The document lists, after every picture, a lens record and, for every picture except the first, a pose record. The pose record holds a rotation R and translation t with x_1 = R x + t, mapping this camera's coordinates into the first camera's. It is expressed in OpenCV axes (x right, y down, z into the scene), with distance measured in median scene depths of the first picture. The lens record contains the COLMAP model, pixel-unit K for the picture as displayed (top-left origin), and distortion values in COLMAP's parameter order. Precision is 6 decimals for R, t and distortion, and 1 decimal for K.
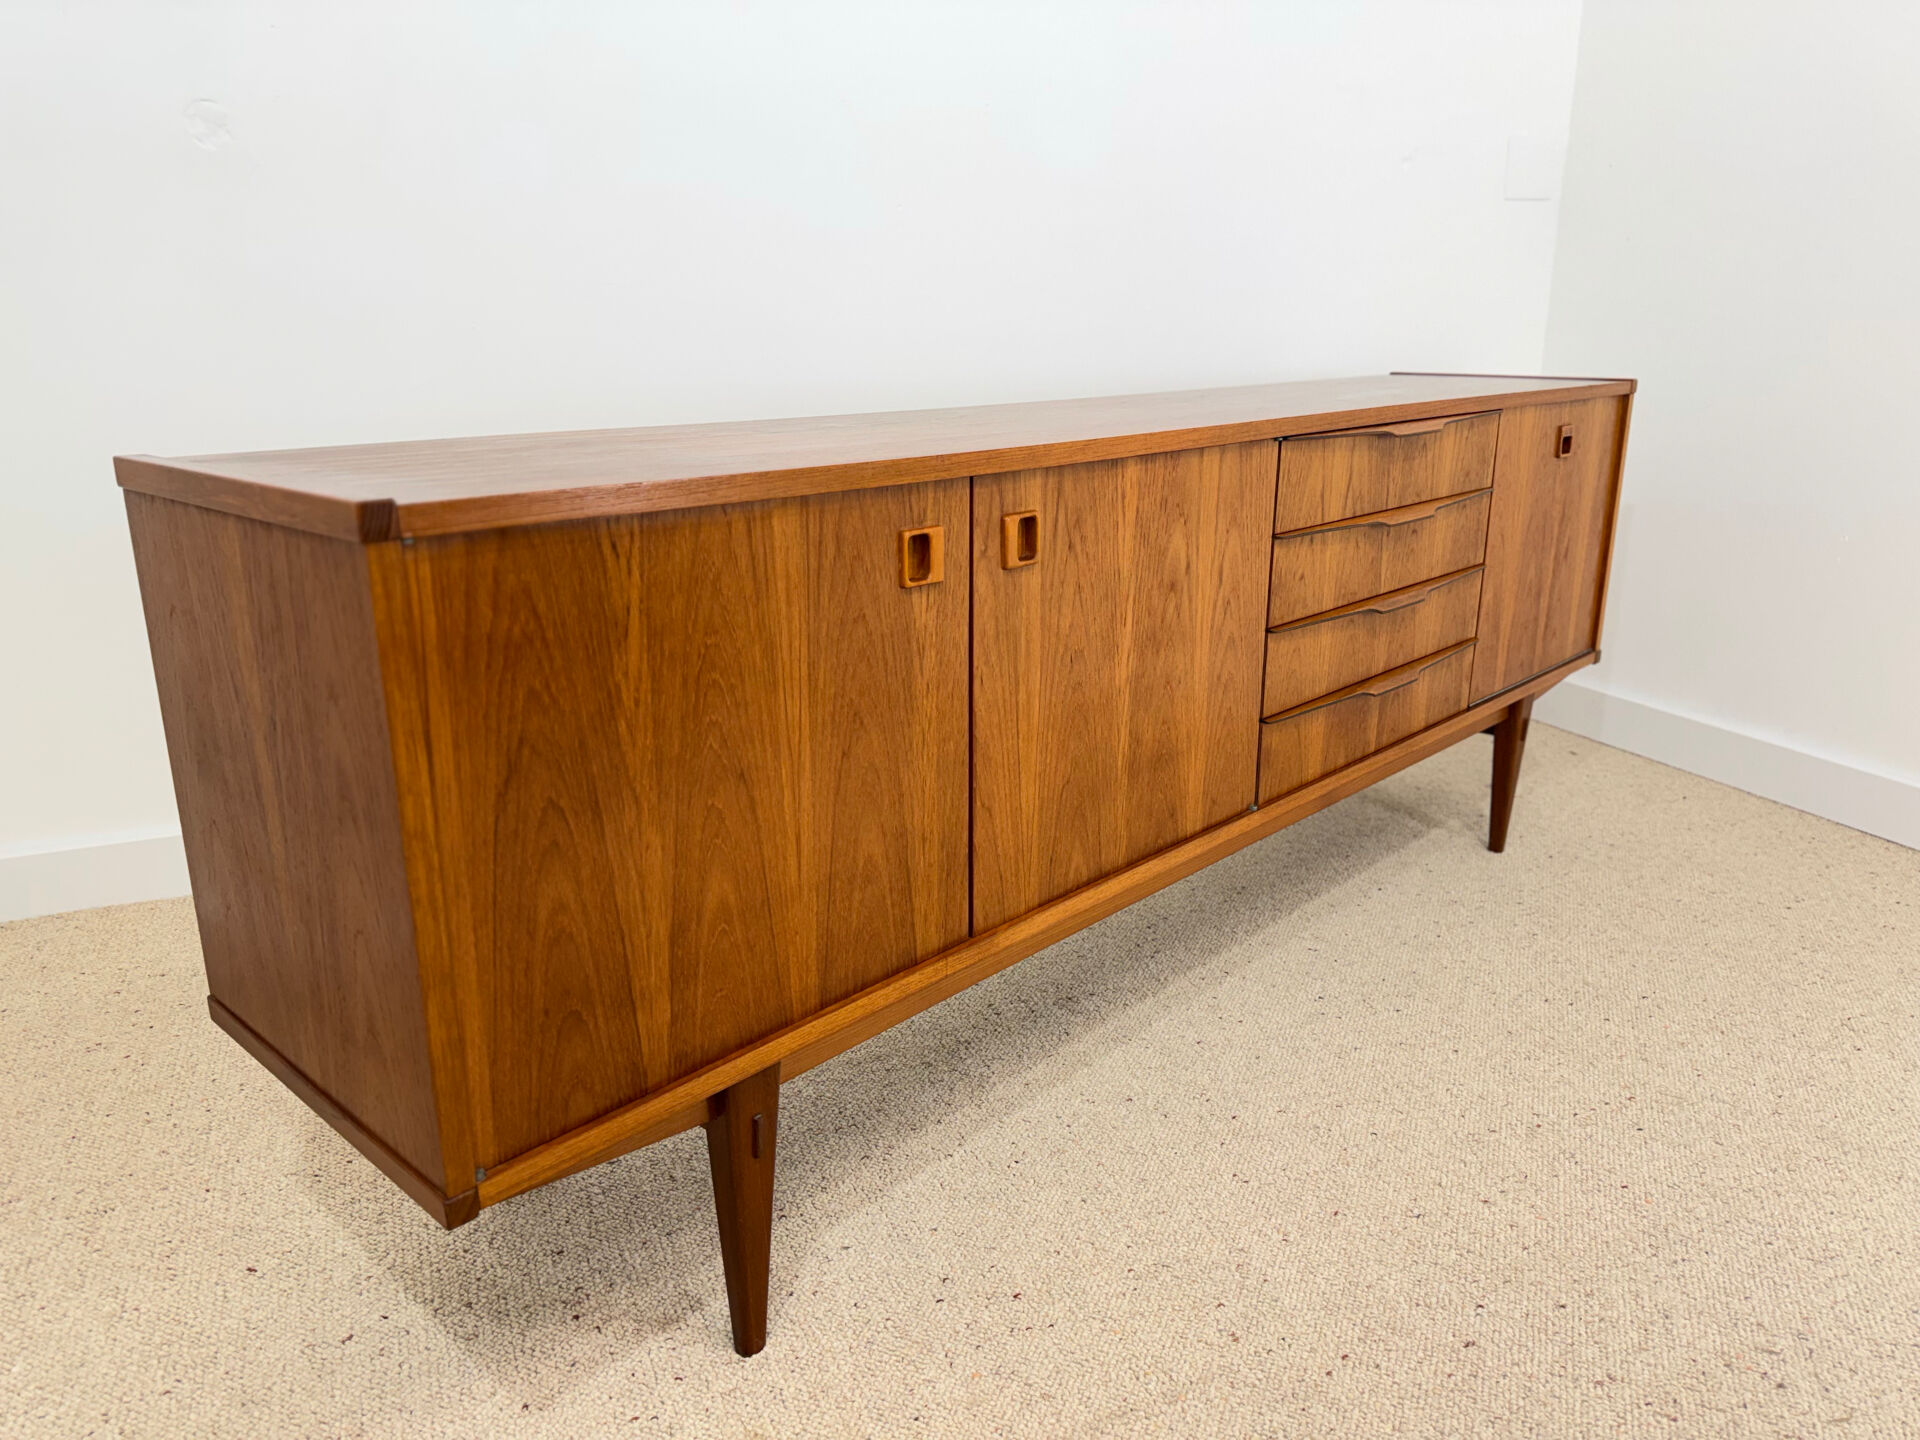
lens RADIAL K [[1351.6, 0, 950.6], [0, 1351.6, 718.9], [0, 0, 1]] dist [0.071330, -0.082851]
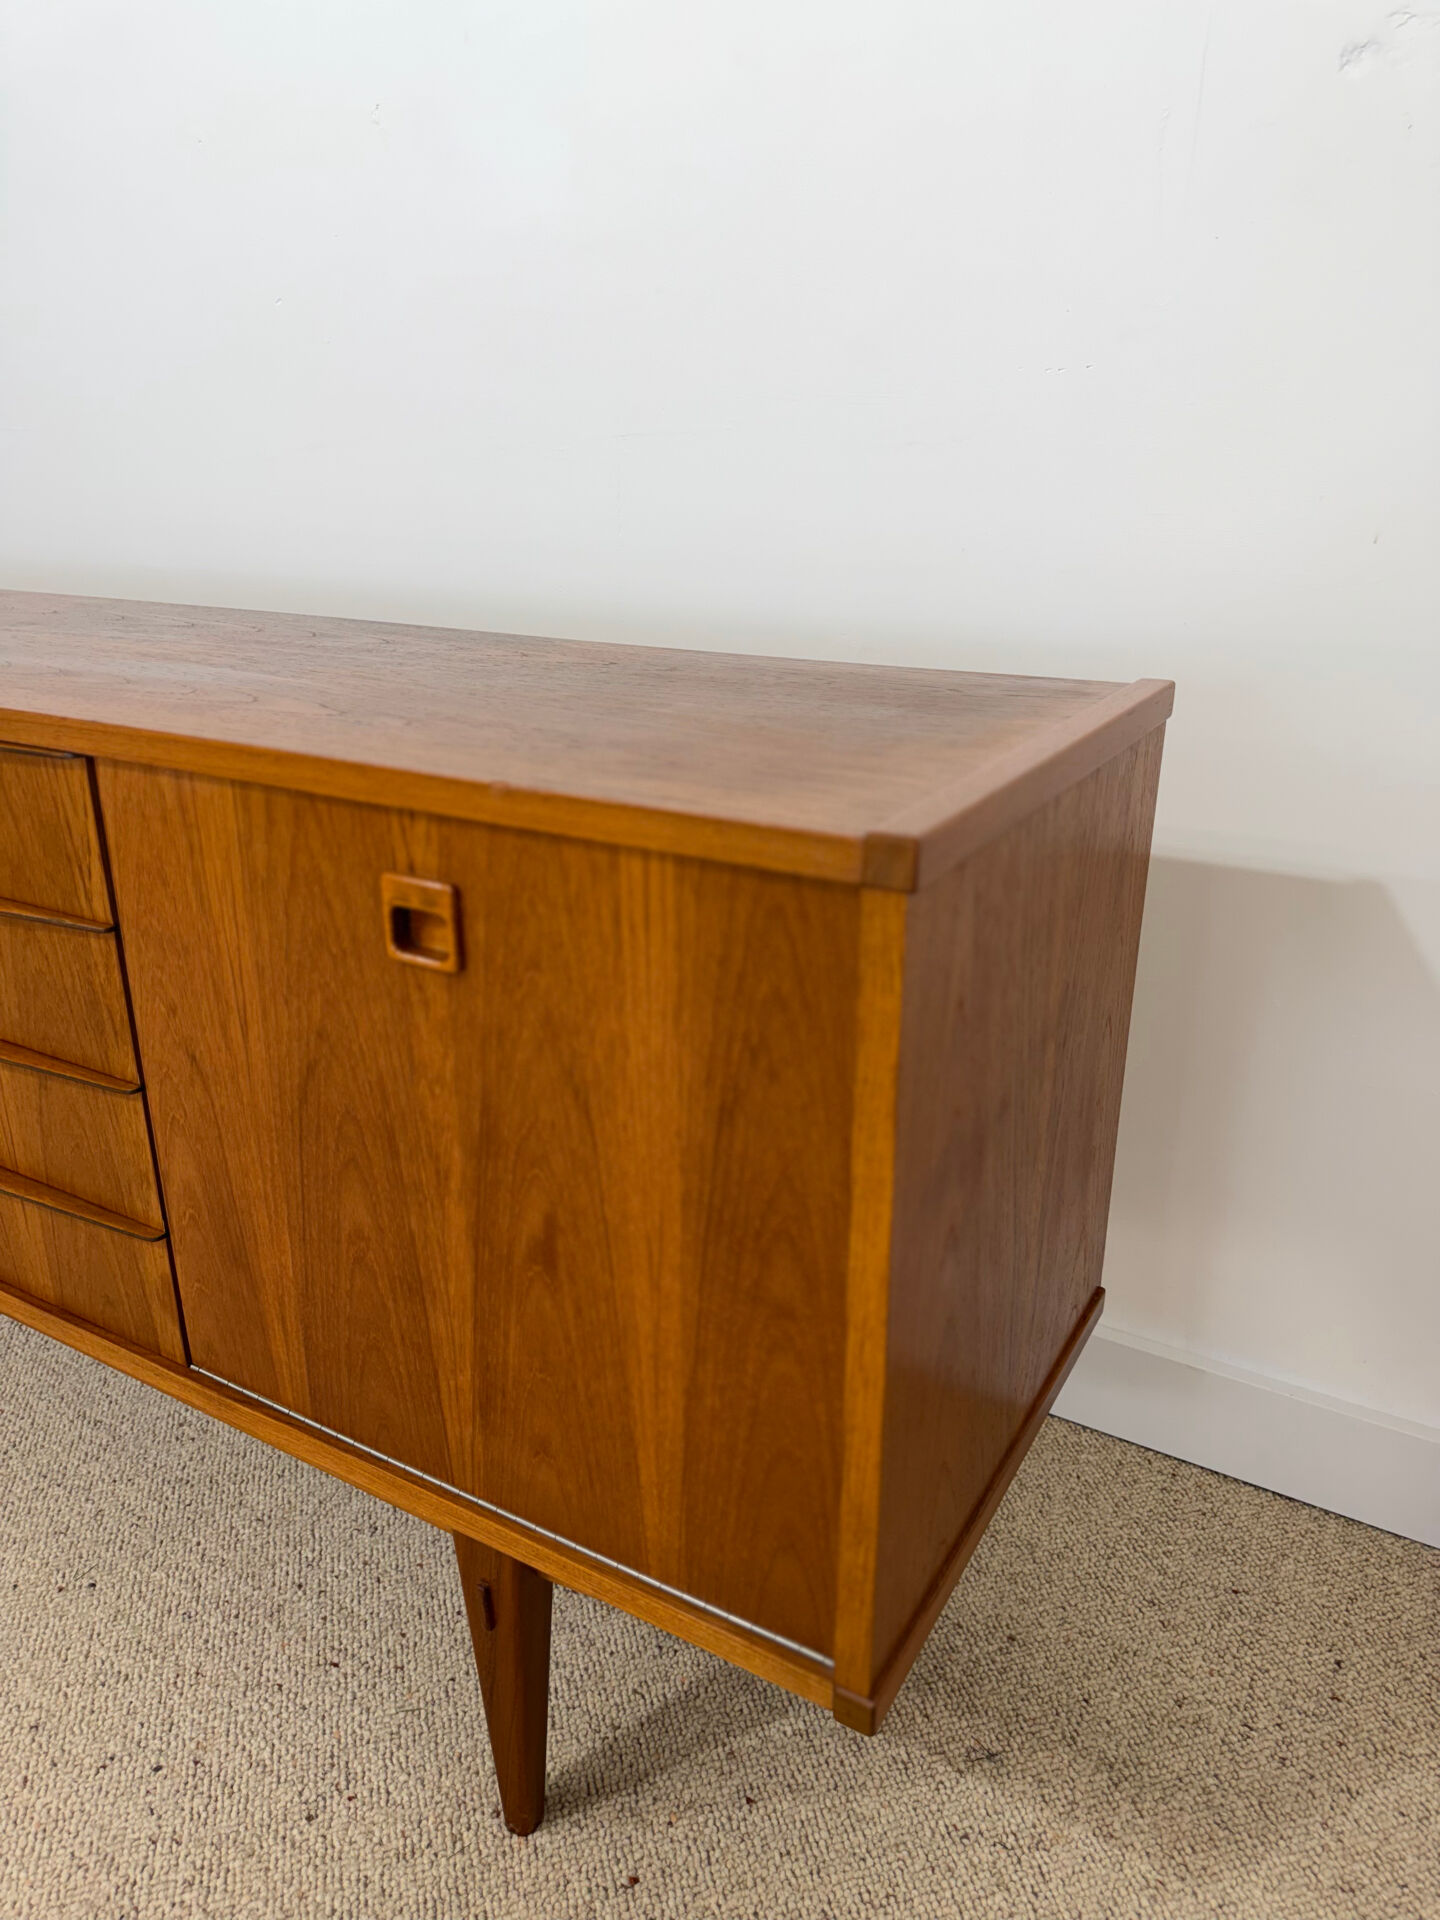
lens RADIAL K [[1351.6, 0, 767.2], [0, 1351.6, 995.8], [0, 0, 1]] dist [0.071330, -0.082851]
pose [[0.237696, 0.359845, -0.902226, 1.332838], [-0.282878, 0.914231, 0.290107, -0.526833], [0.929237, 0.186262, 0.319101, 1.668536]]
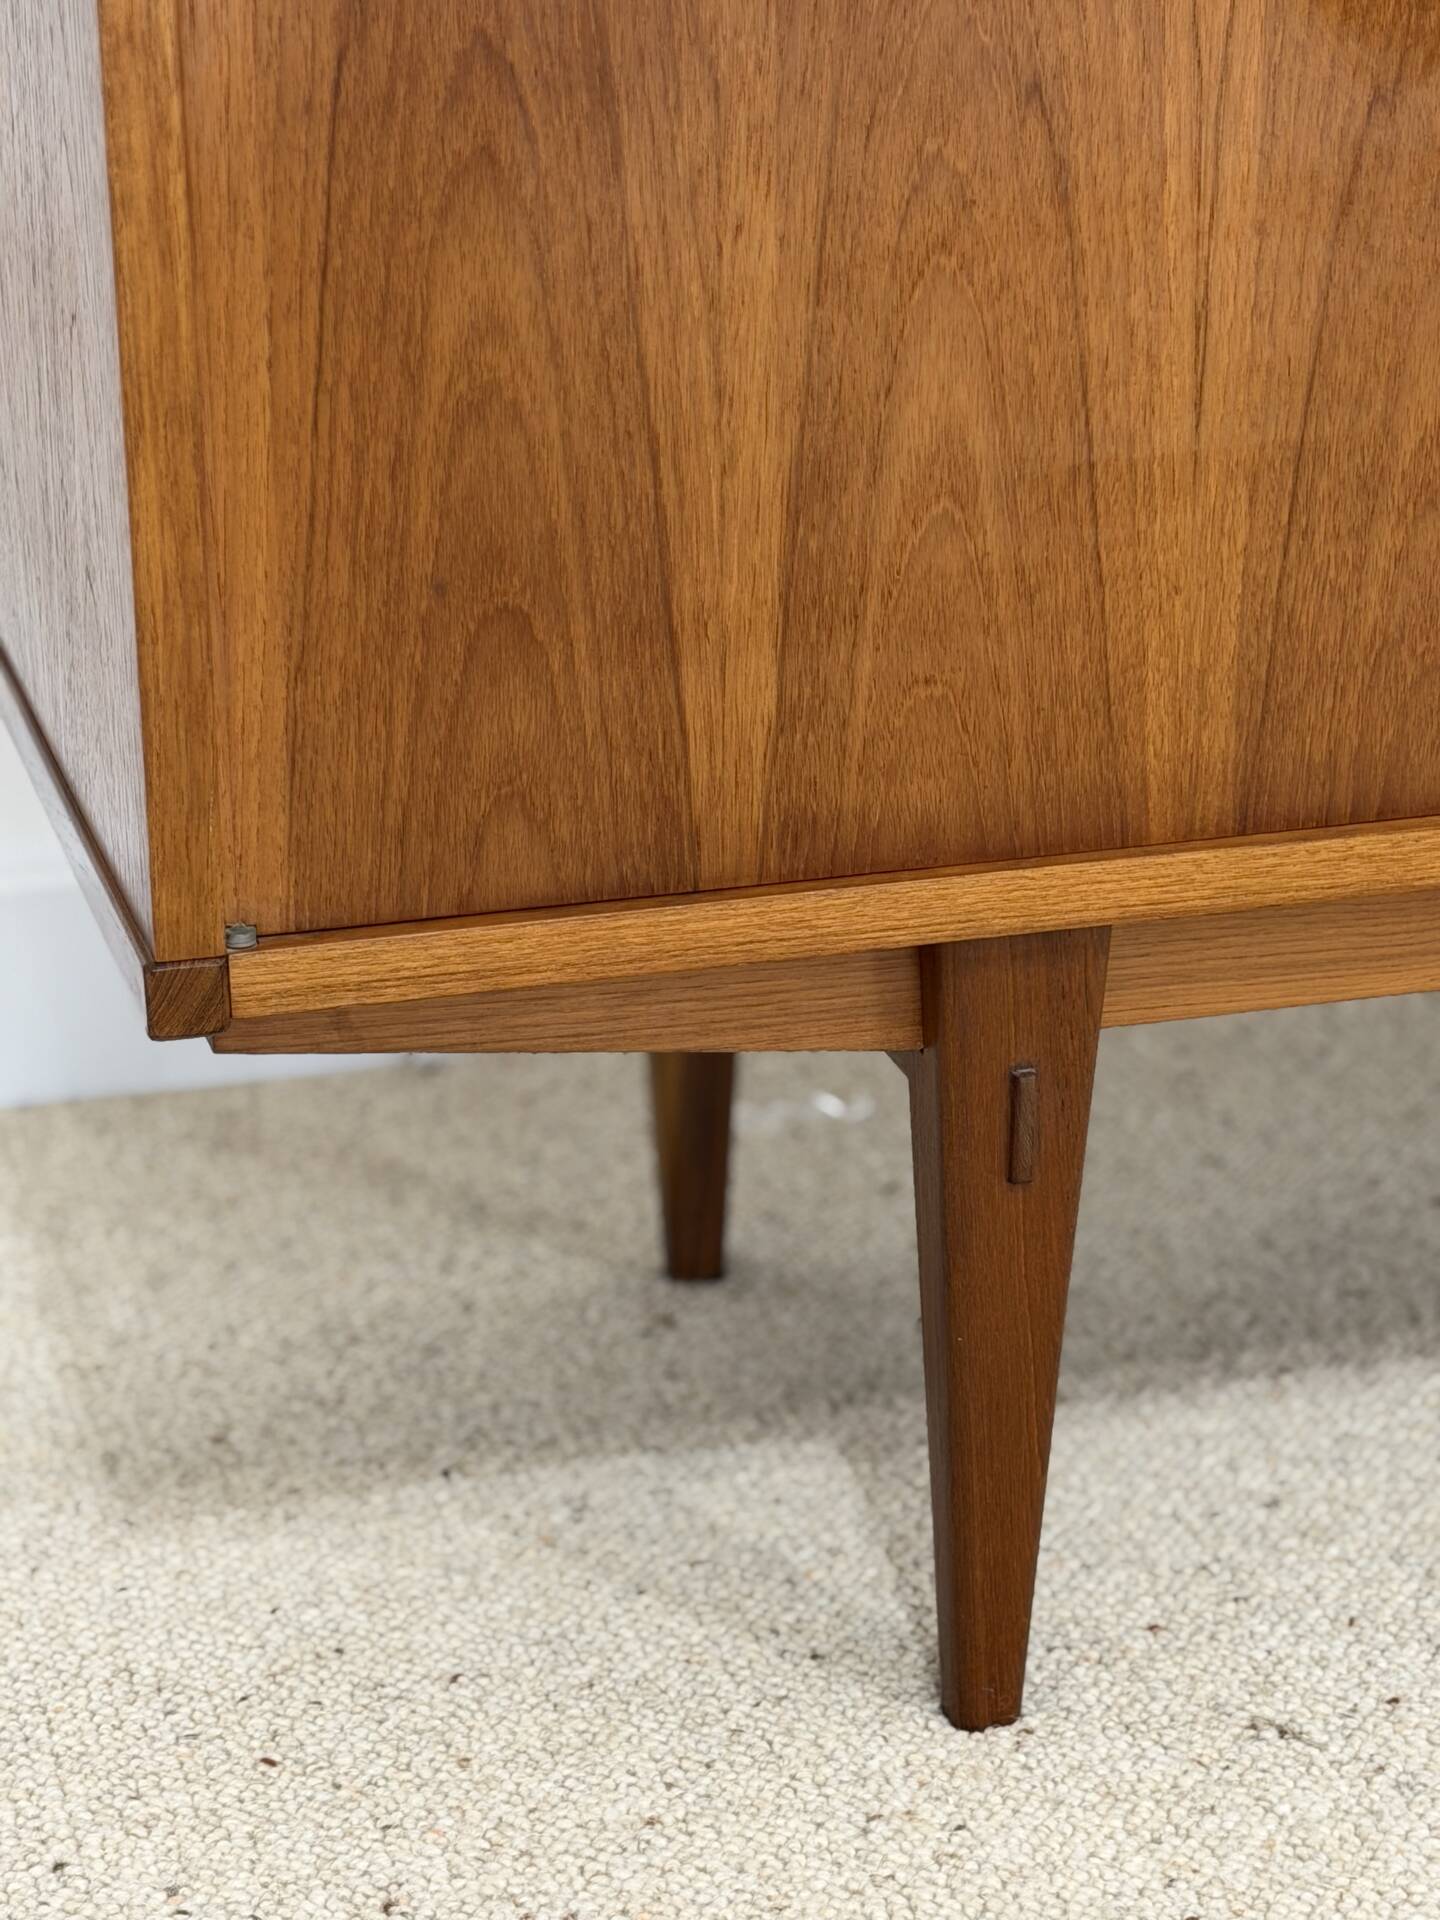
lens RADIAL K [[4216.5, 0, 755.3], [0, 4216.5, 947.9], [0, 0, 1]] dist [0.299758, 0.000000]
pose [[0.866949, 0.165170, -0.470231, 0.308770], [-0.137912, 0.986151, 0.092126, 0.147574], [0.478936, -0.015018, 0.877722, -0.055044]]
